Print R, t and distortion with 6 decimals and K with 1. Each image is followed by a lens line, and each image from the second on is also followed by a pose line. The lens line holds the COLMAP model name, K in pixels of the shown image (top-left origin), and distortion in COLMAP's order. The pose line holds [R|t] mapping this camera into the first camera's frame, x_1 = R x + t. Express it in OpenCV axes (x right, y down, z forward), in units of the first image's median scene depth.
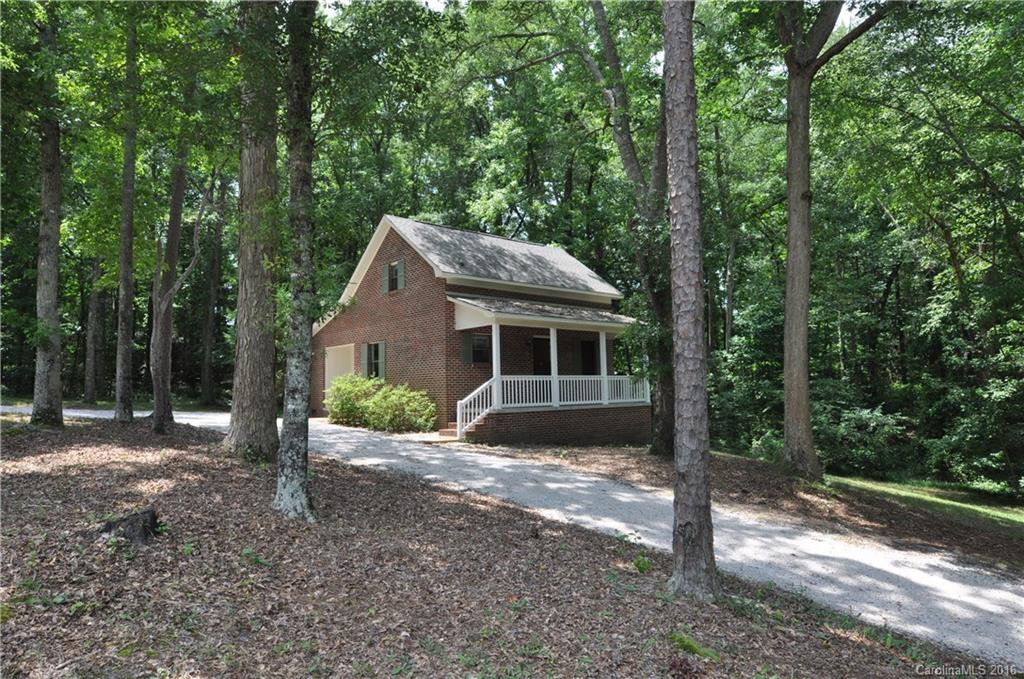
lens RADIAL K [[623.0, 0, 512.0], [0, 623.0, 339.5], [0, 0, 1]] dist [-0.004103, -0.002929]
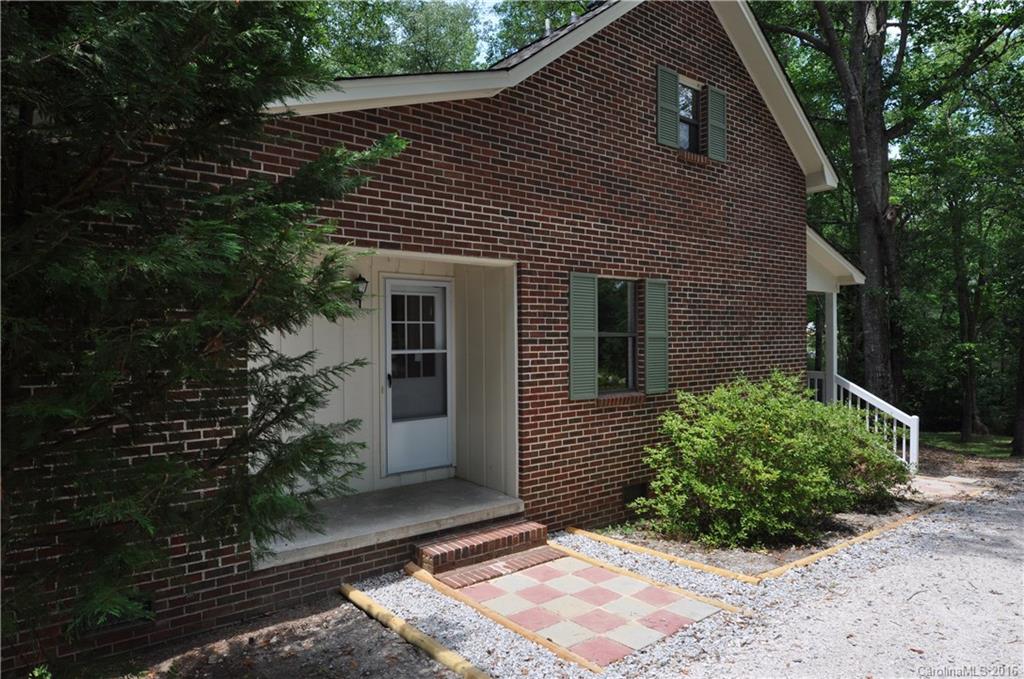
lens RADIAL K [[623.0, 0, 512.0], [0, 623.0, 339.5], [0, 0, 1]] dist [-0.004103, -0.002929]
pose [[0.032412, 0.022107, 0.999230, -0.628155], [-0.073937, 0.997069, -0.019661, 0.055915], [-0.996736, -0.073243, 0.033952, 1.197734]]
